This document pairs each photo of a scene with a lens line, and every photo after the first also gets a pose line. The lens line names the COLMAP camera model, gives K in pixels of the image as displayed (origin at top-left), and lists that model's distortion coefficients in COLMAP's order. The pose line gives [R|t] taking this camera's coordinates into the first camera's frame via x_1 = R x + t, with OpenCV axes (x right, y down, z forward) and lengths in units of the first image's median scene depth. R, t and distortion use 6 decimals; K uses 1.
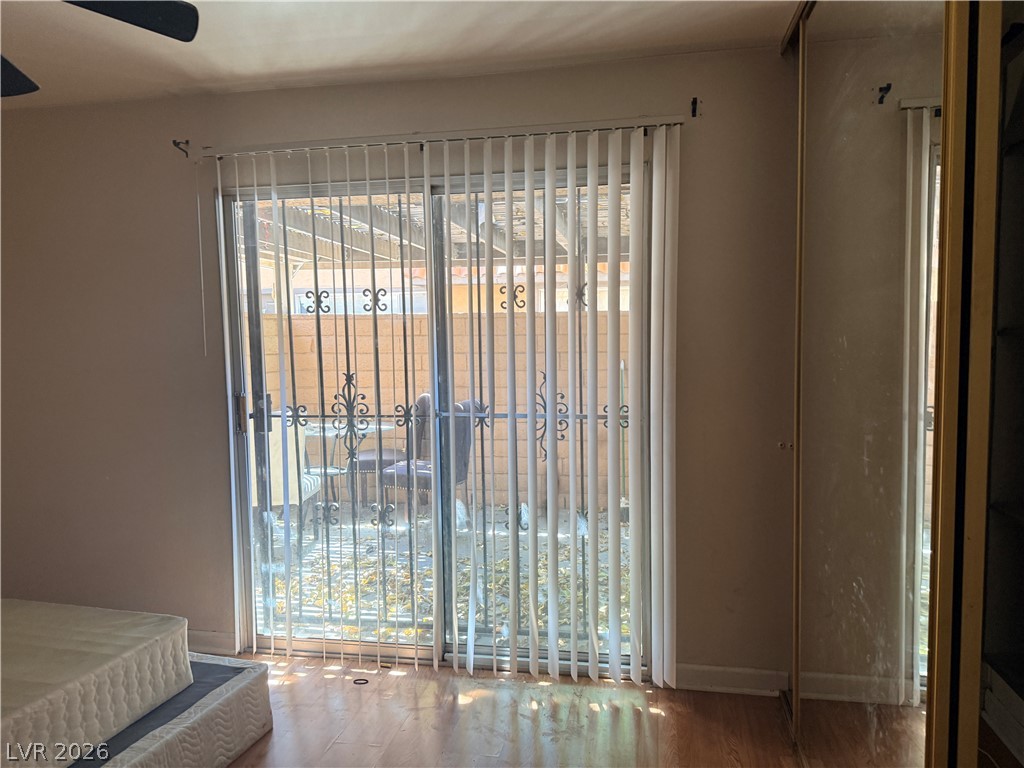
lens RADIAL K [[722.9, 0, 523.0], [0, 722.9, 381.1], [0, 0, 1]] dist [0.063771, -0.061020]
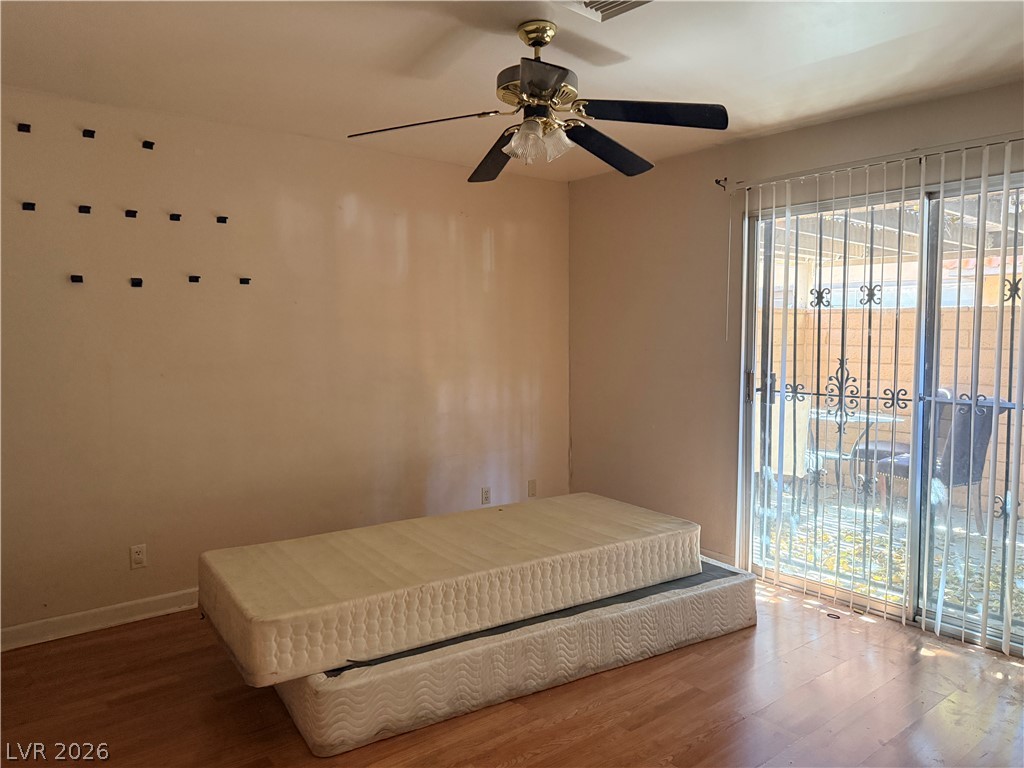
lens RADIAL K [[722.9, 0, 506.1], [0, 722.9, 381.5], [0, 0, 1]] dist [0.063771, -0.061020]
pose [[0.749578, 0.063654, -0.658849, 0.136158], [-0.059782, 0.997808, 0.028388, 0.026061], [0.659211, 0.018109, 0.751740, -0.247682]]
